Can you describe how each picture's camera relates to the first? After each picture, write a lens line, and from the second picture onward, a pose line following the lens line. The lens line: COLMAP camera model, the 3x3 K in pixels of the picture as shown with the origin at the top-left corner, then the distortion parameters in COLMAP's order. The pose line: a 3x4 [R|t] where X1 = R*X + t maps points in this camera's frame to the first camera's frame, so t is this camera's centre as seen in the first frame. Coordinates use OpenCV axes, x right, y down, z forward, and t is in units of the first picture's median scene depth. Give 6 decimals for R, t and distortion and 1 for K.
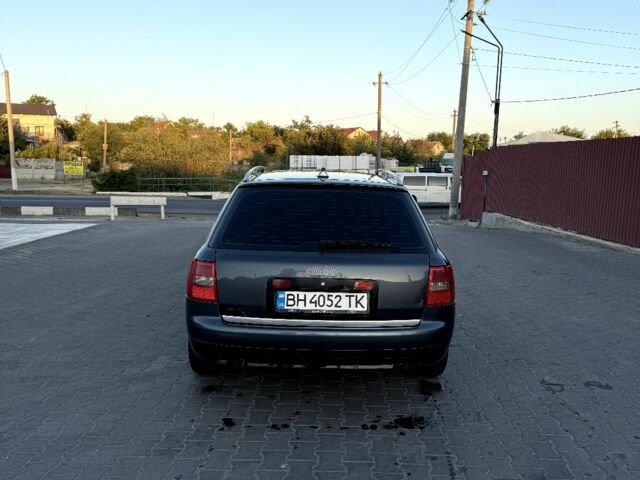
lens RADIAL K [[596.7, 0, 320.0], [0, 596.7, 240.0], [0, 0, 1]] dist [0.219739, -0.511909]
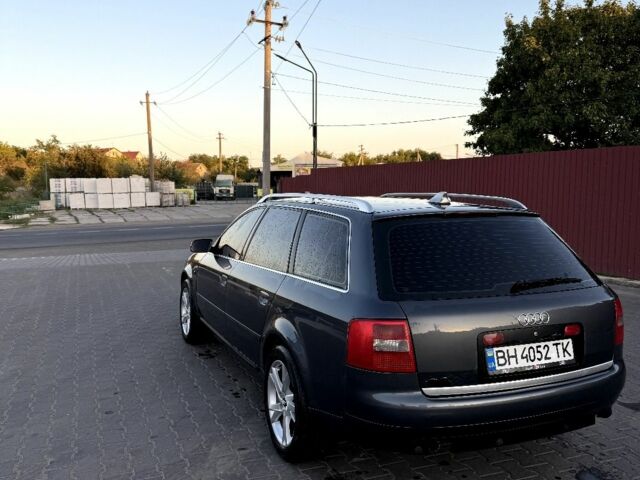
lens RADIAL K [[596.7, 0, 320.0], [0, 596.7, 240.0], [0, 0, 1]] dist [0.219739, -0.511909]
pose [[0.922433, -0.058834, 0.381648, -0.103562], [0.072152, 0.997179, -0.020667, -0.010520], [-0.379356, 0.046601, 0.924077, 0.058934]]
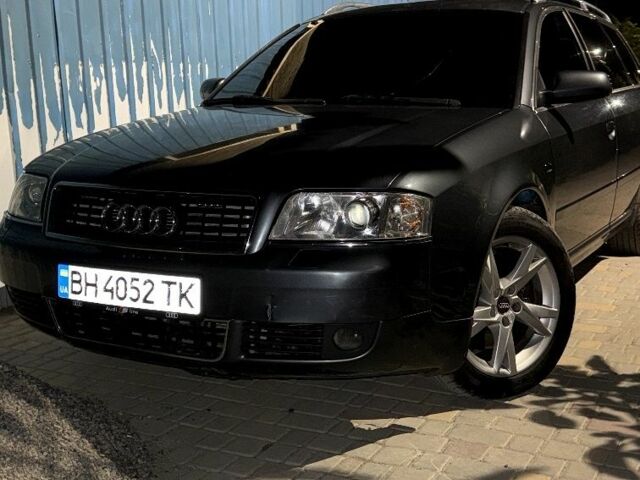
lens RADIAL K [[596.7, 0, 320.0], [0, 596.7, 240.0], [0, 0, 1]] dist [0.219739, -0.511909]
pose [[0.906124, 0.042707, -0.420852, 0.067197], [0.020959, 0.989136, 0.145500, -0.002096], [0.422493, -0.140661, 0.895385, 0.109700]]
